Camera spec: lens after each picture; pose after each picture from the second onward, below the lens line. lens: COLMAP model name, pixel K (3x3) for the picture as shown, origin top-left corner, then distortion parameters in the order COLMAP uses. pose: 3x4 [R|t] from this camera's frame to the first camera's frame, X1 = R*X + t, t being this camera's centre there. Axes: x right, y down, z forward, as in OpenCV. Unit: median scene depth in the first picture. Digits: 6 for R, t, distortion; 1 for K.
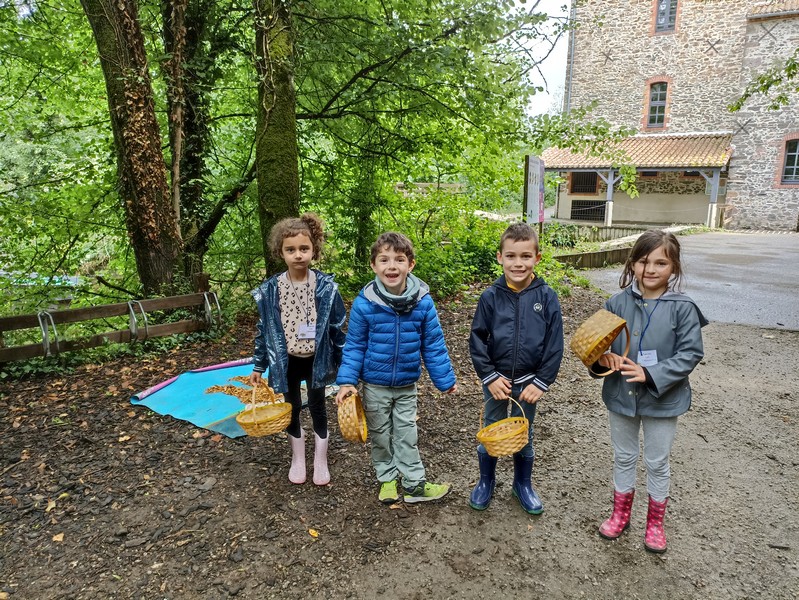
lens RADIAL K [[578.3, 0, 399.5], [0, 578.3, 300.0], [0, 0, 1]] dist [0.097968, -0.110415]
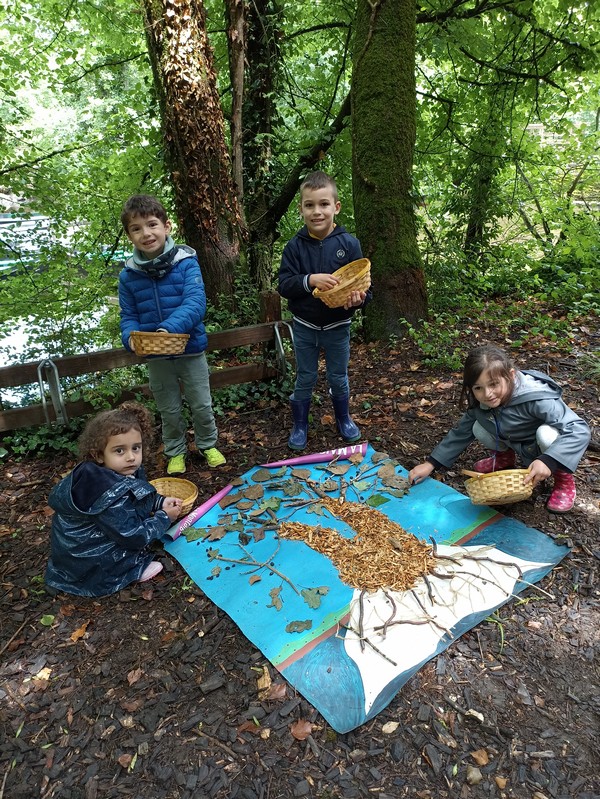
lens RADIAL K [[578.3, 0, 300.0], [0, 578.3, 399.5], [0, 0, 1]] dist [0.097968, -0.110415]
pose [[0.961162, 0.074043, -0.265867, -0.100475], [-0.011633, 0.973352, 0.229021, -0.061080], [0.275739, -0.217034, 0.936410, 0.298964]]
